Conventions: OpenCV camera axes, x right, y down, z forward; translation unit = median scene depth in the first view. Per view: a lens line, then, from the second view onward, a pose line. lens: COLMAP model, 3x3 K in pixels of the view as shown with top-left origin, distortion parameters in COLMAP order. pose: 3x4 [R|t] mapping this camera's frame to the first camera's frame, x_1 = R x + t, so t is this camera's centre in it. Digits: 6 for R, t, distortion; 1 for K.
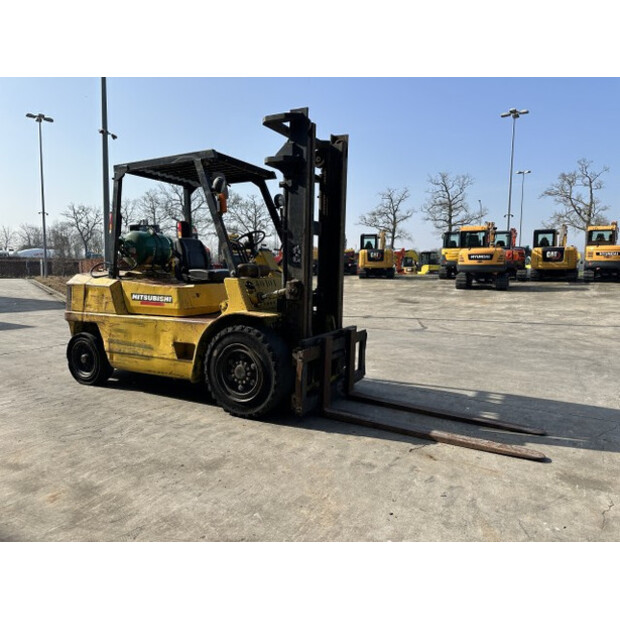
lens RADIAL K [[423.8, 0, 310.0], [0, 423.8, 310.0], [0, 0, 1]] dist [0.037713, -0.048639]
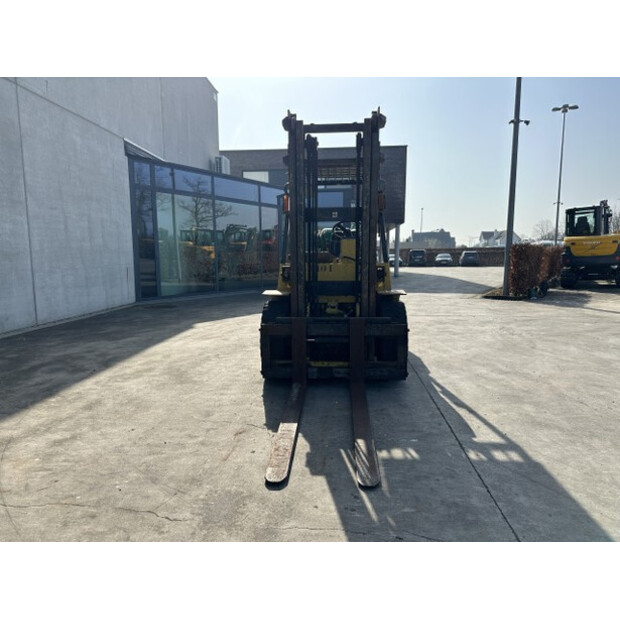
lens RADIAL K [[423.8, 0, 310.0], [0, 423.8, 310.0], [0, 0, 1]] dist [0.037713, -0.048639]
pose [[0.423510, 0.099859, -0.900371, 1.090521], [-0.077787, 0.994244, 0.073681, -0.038699], [0.902546, 0.038833, 0.428840, 0.599838]]
